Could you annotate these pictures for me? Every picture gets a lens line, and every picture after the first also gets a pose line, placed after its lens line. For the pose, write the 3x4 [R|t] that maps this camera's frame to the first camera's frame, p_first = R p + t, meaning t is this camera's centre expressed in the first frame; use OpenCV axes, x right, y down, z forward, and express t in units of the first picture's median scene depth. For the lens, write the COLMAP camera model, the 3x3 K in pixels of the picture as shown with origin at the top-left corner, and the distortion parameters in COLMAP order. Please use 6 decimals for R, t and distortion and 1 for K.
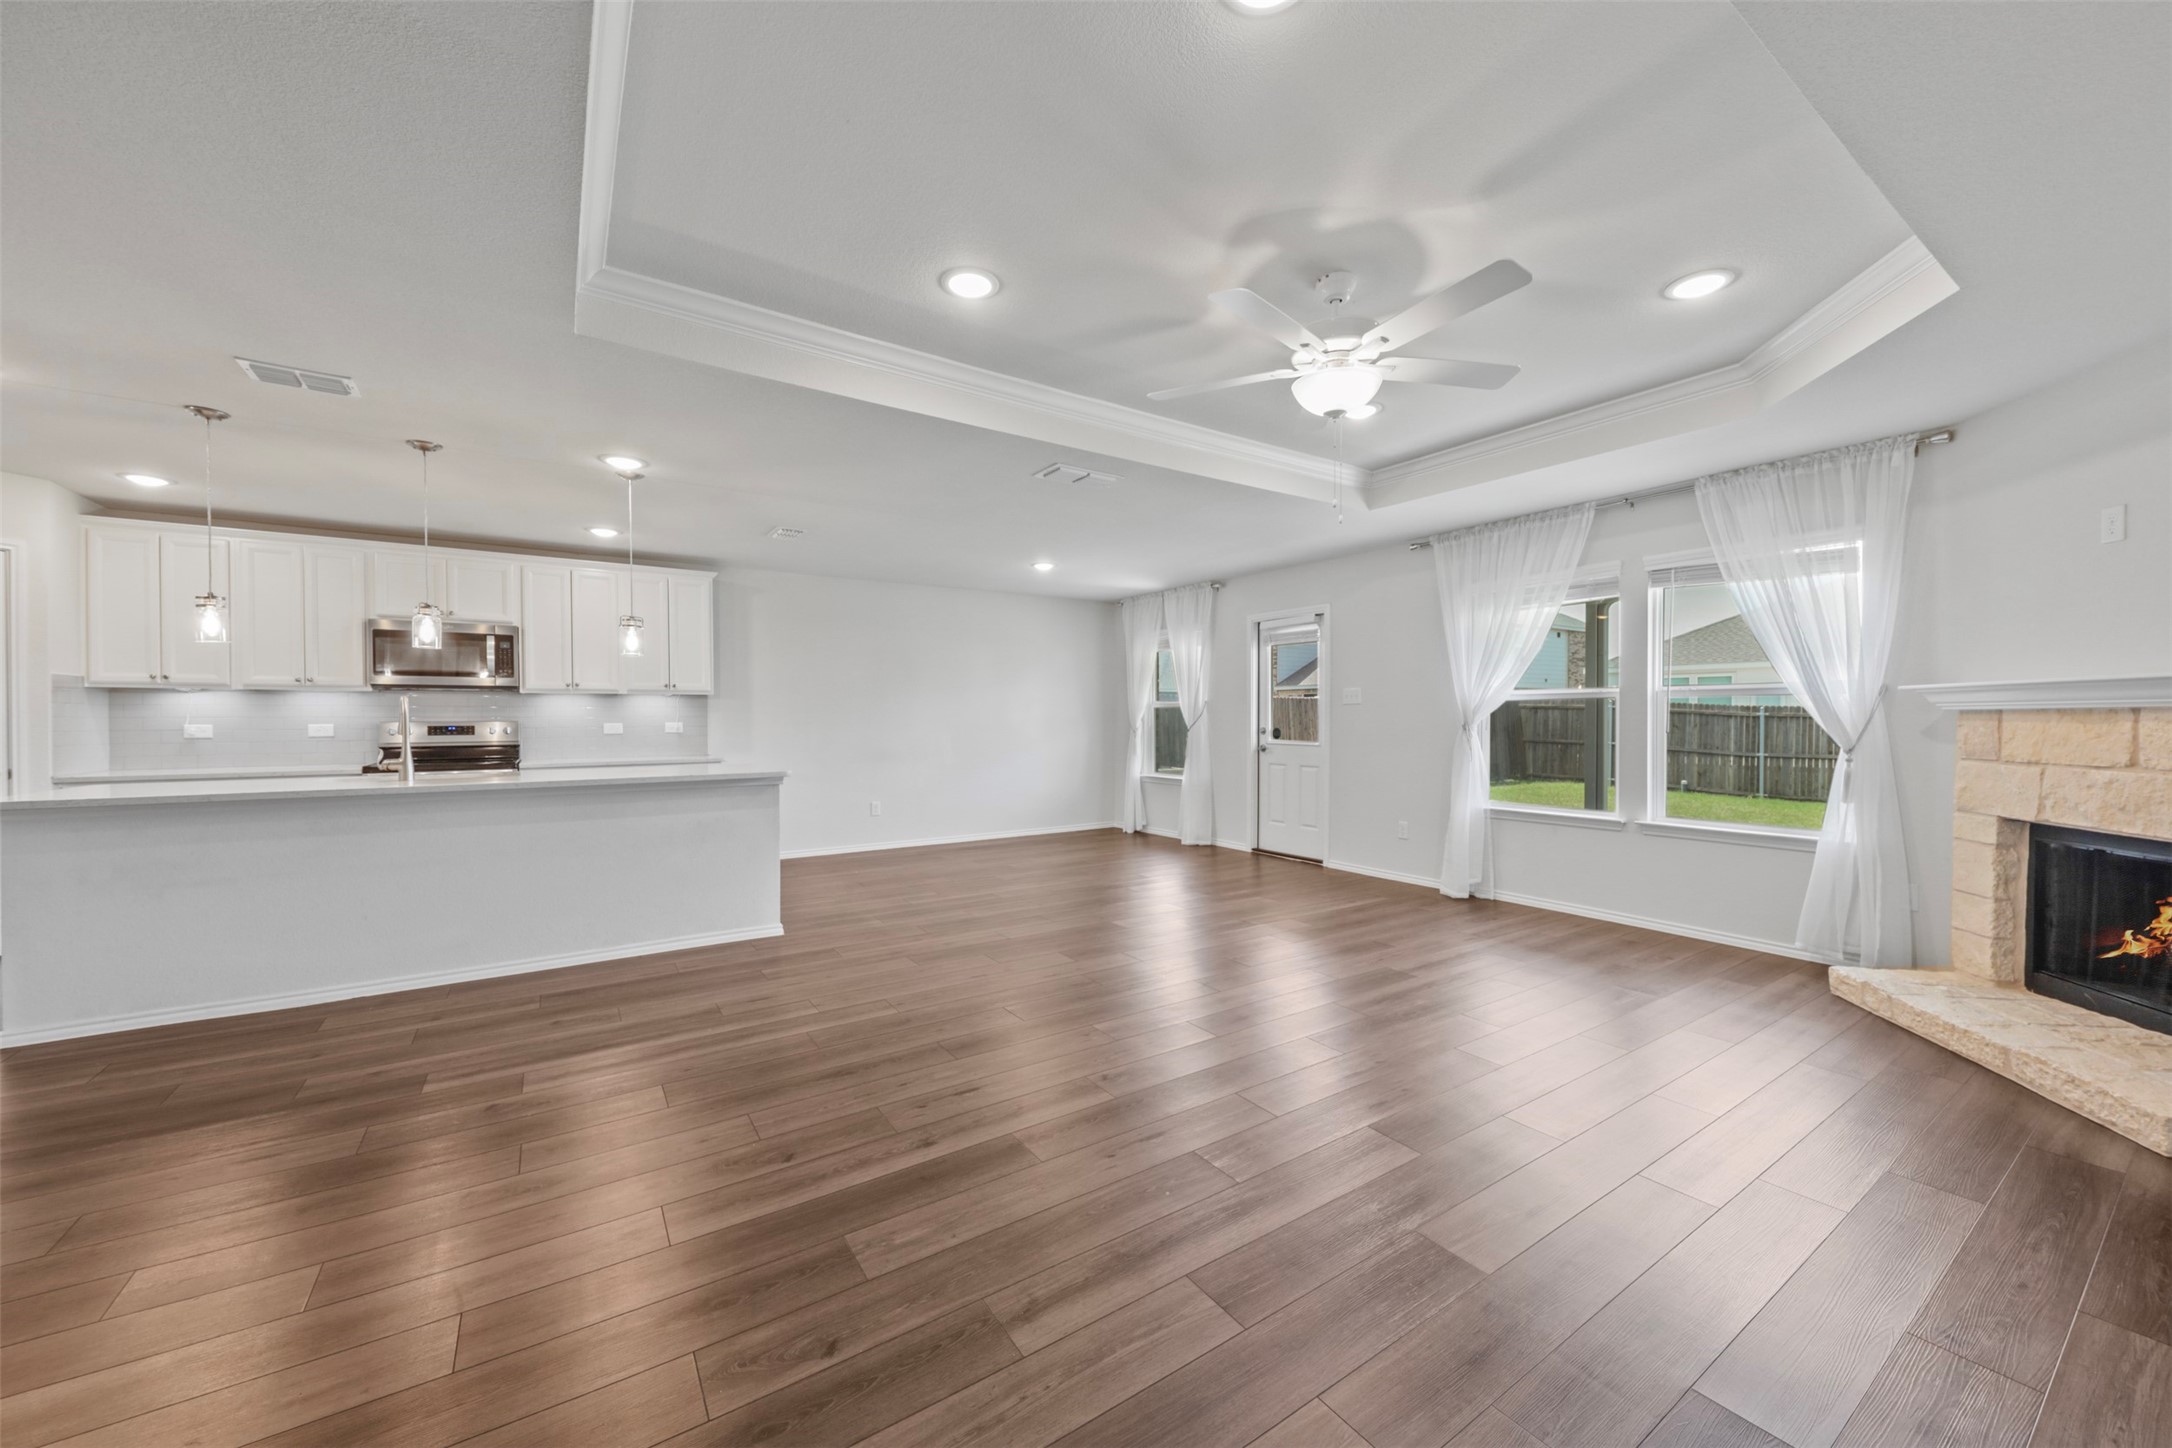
lens RADIAL K [[836.0, 0, 1140.0], [0, 836.0, 723.9], [0, 0, 1]] dist [-0.002130, -0.001631]
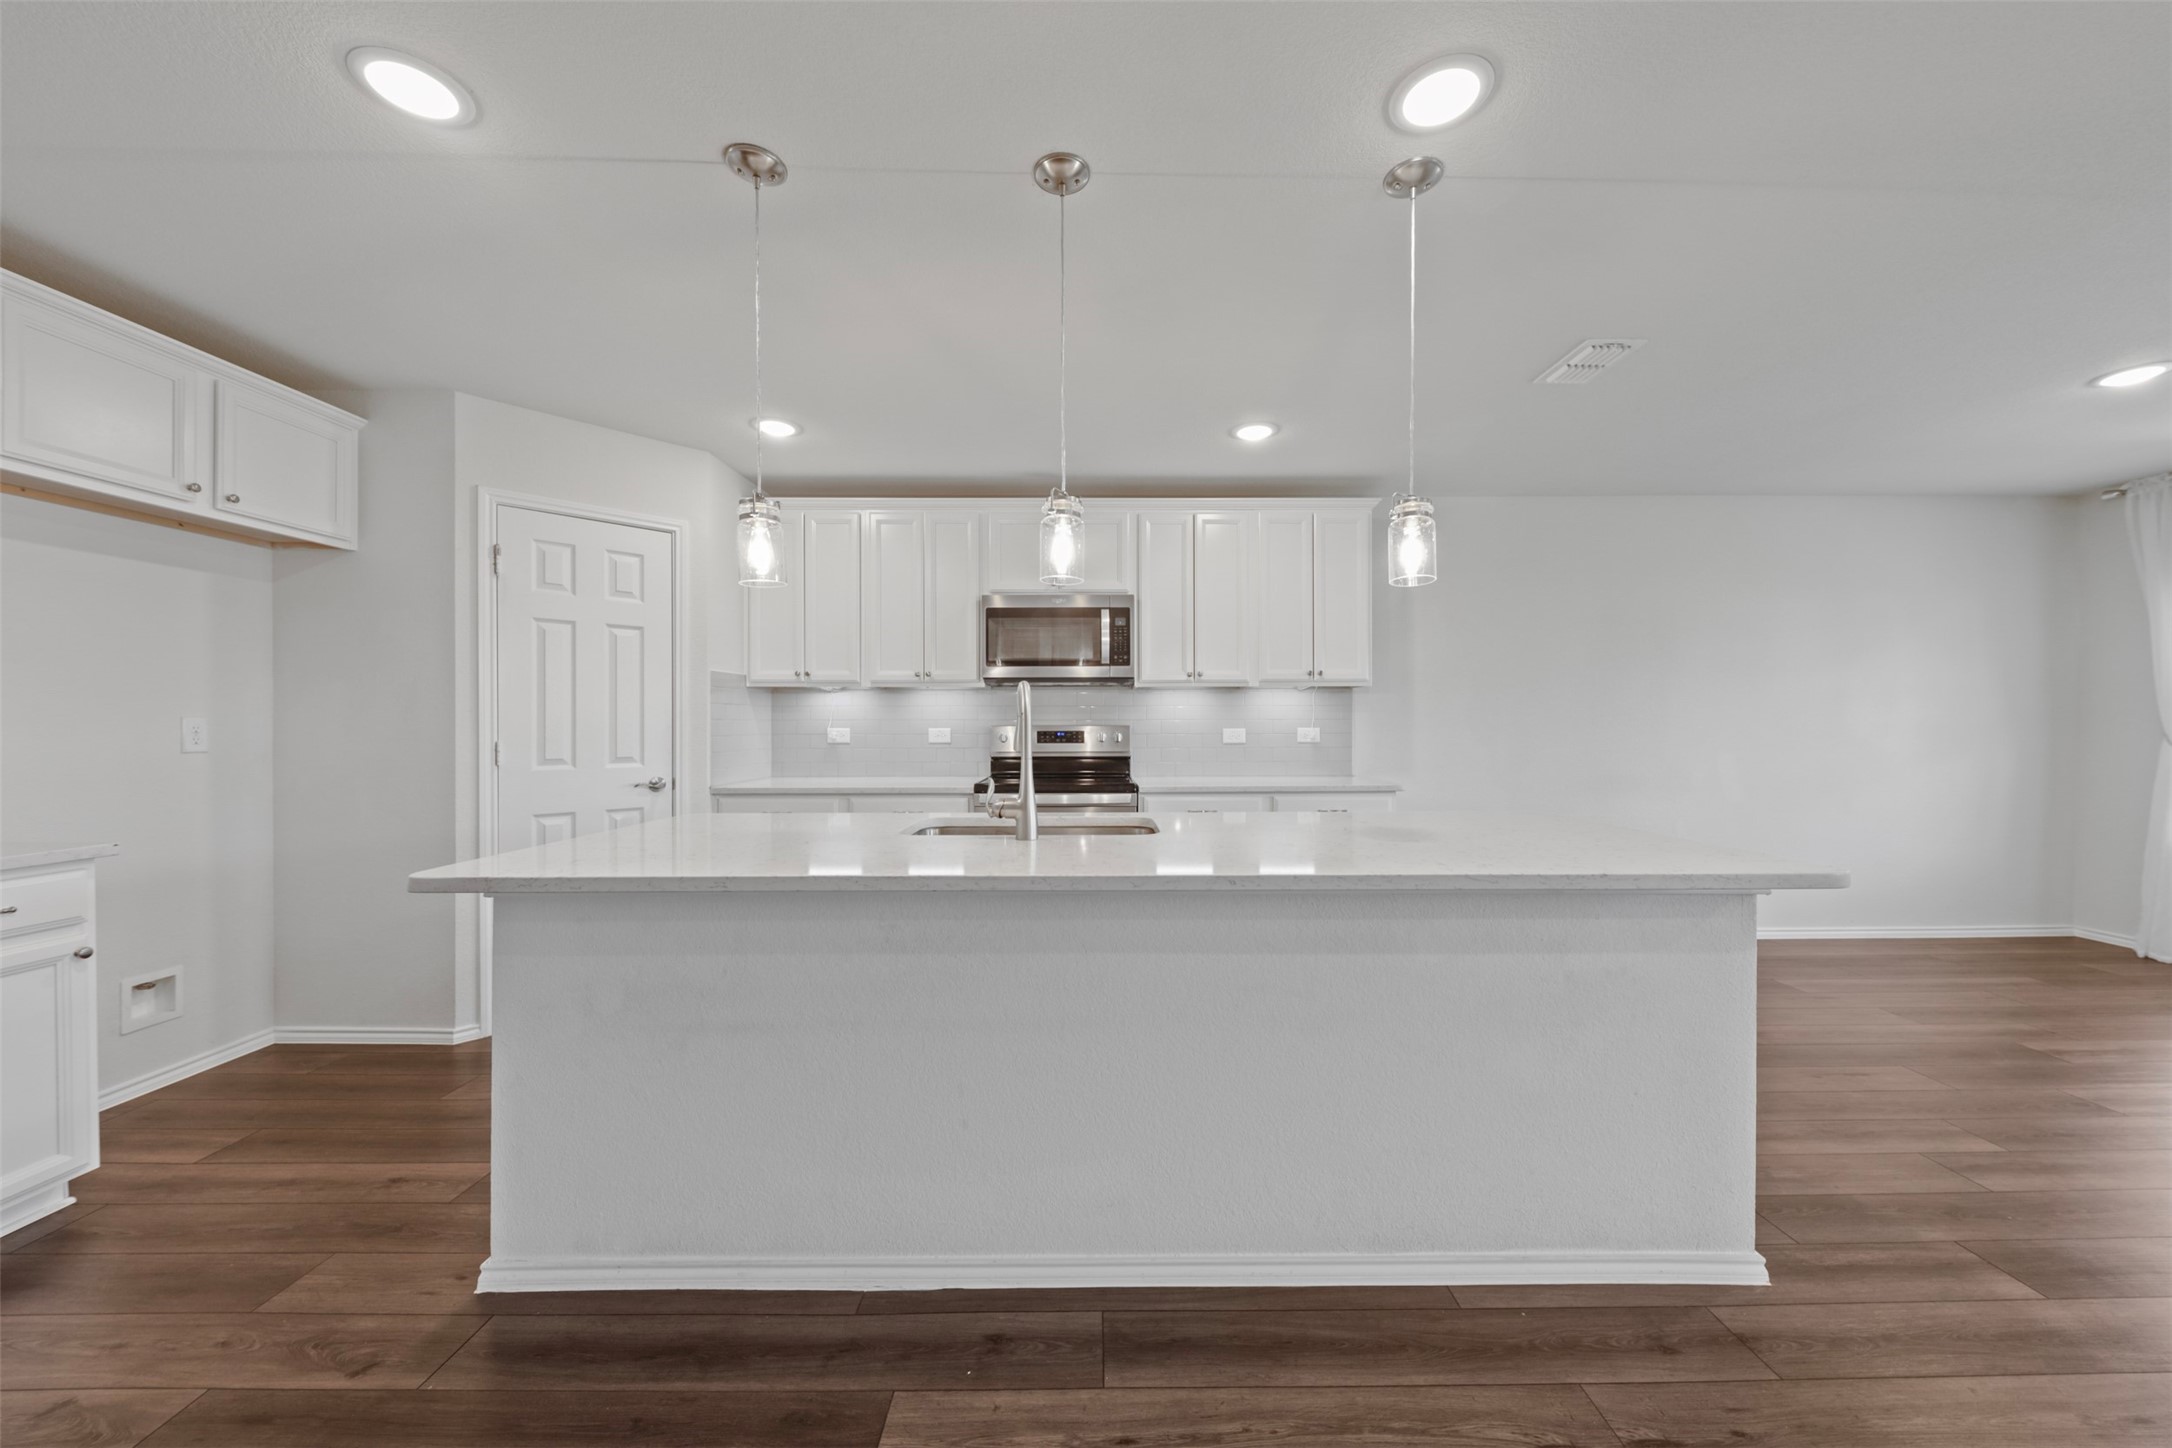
lens RADIAL K [[778.0, 0, 1088.0], [0, 778.0, 720.2], [0, 0, 1]] dist [-0.003320, -0.001351]
pose [[0.817335, 0.000331, -0.576163, -0.414996], [-0.005314, 0.999962, -0.006964, -0.002854], [0.576139, 0.008753, 0.817305, 0.452471]]
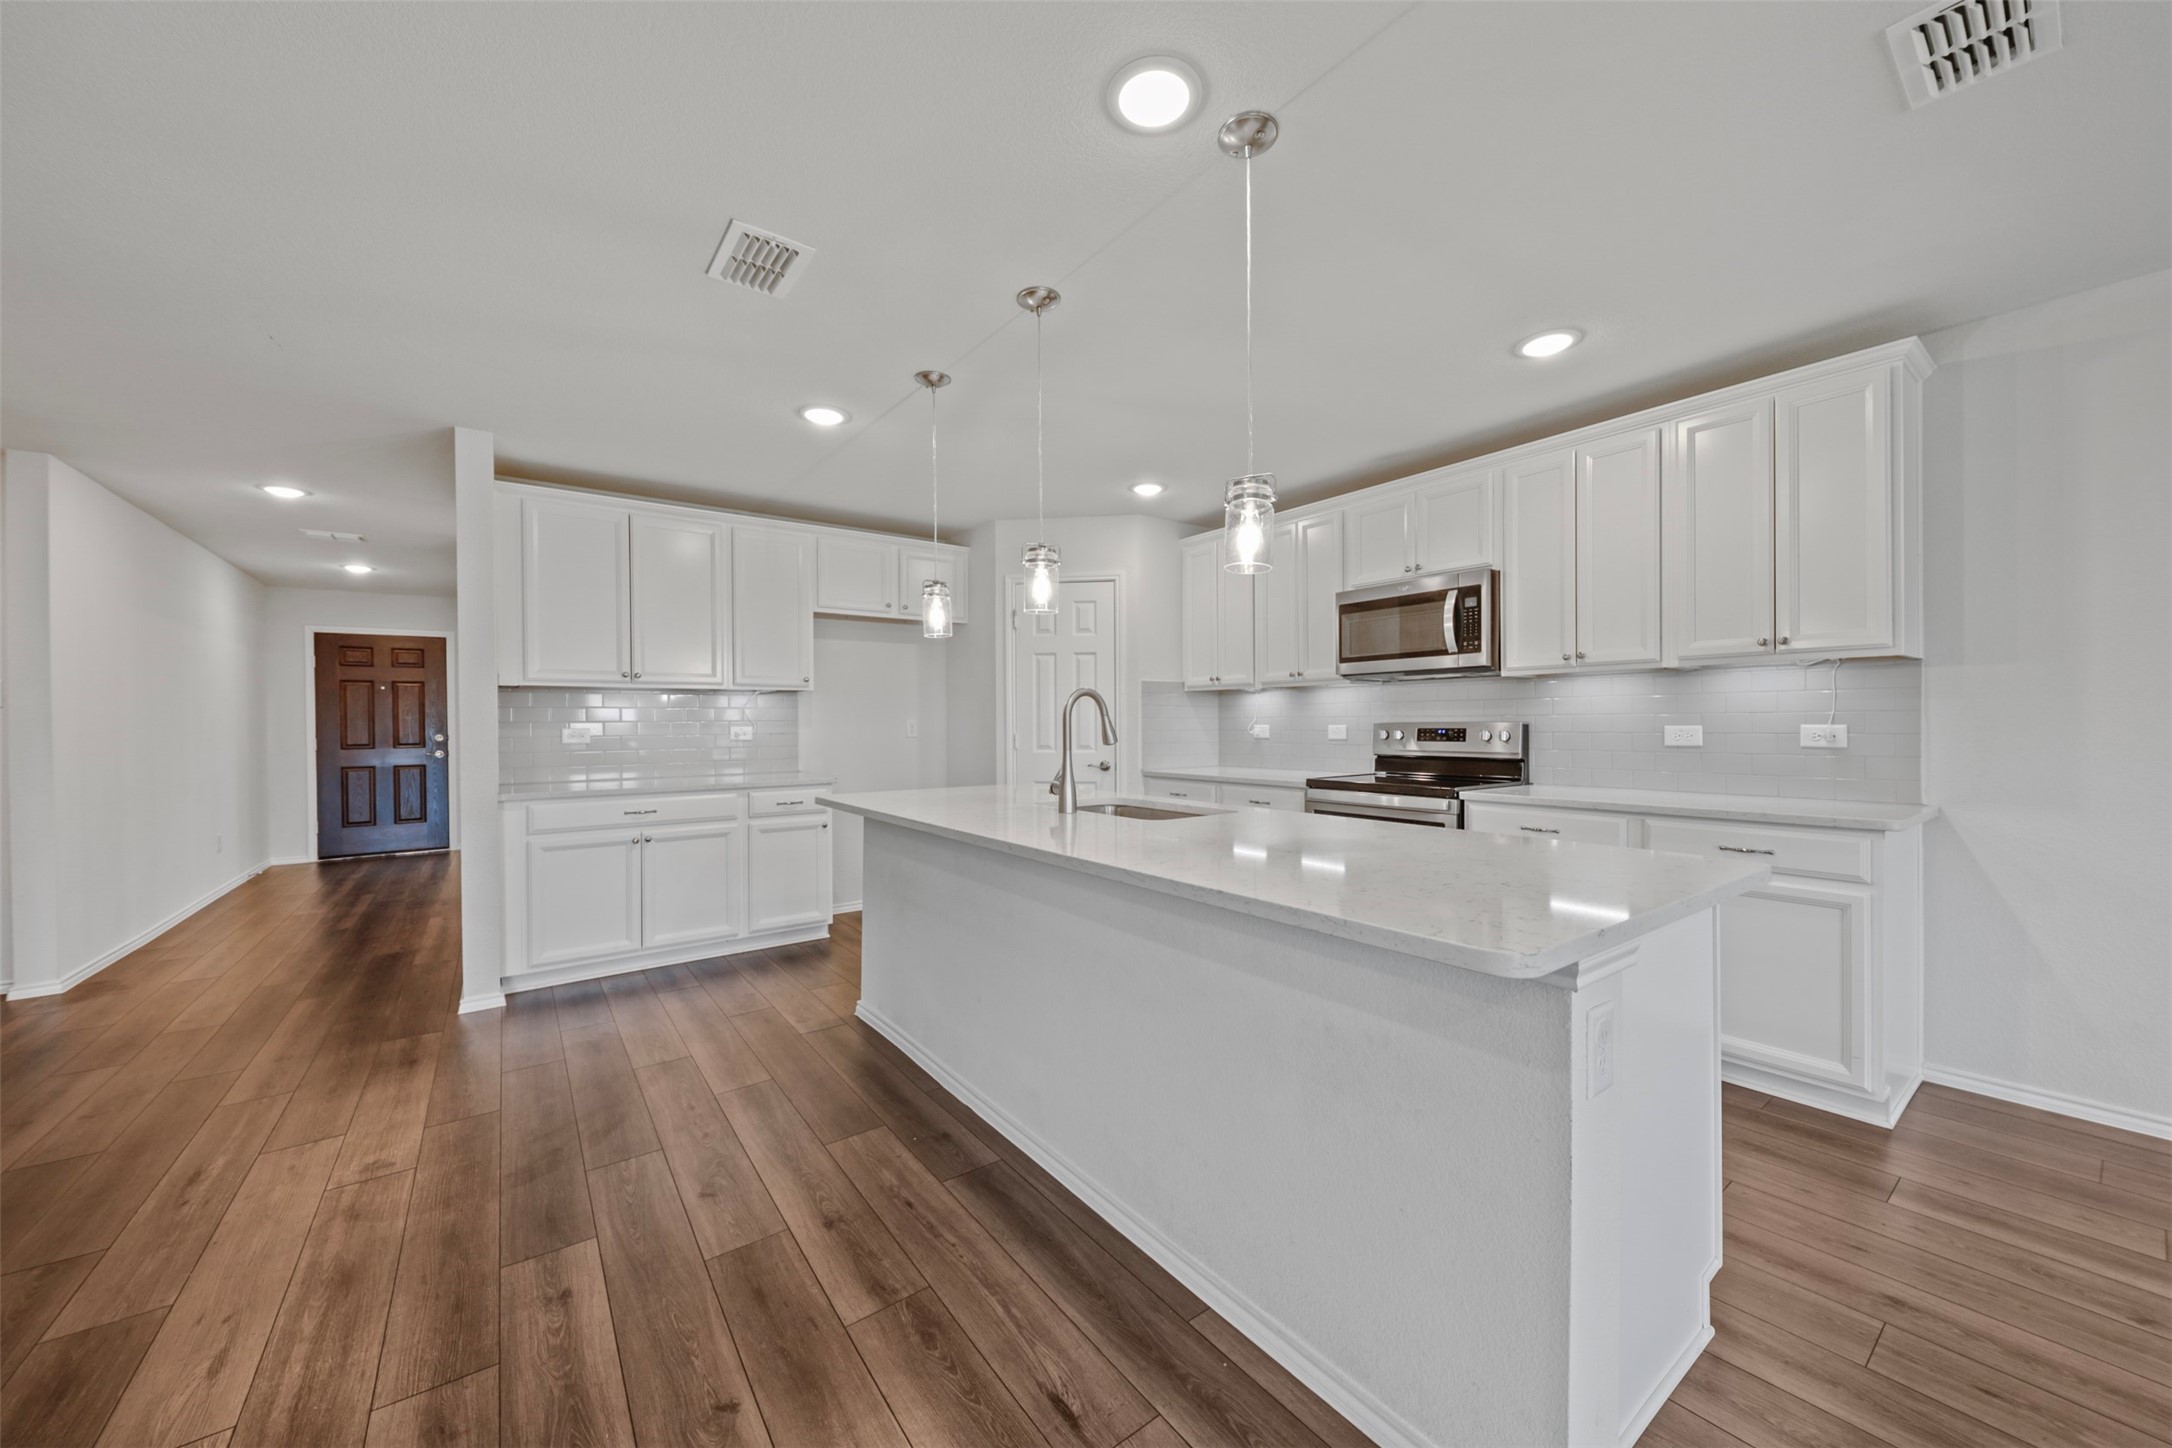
lens RADIAL K [[778.0, 0, 1074.8], [0, 778.0, 717.1], [0, 0, 1]] dist [-0.003320, -0.001351]
pose [[0.013571, -0.003324, -0.999902, -0.182639], [-0.000233, 0.999994, -0.003328, -0.004886], [0.999908, 0.000278, 0.013570, 0.729839]]
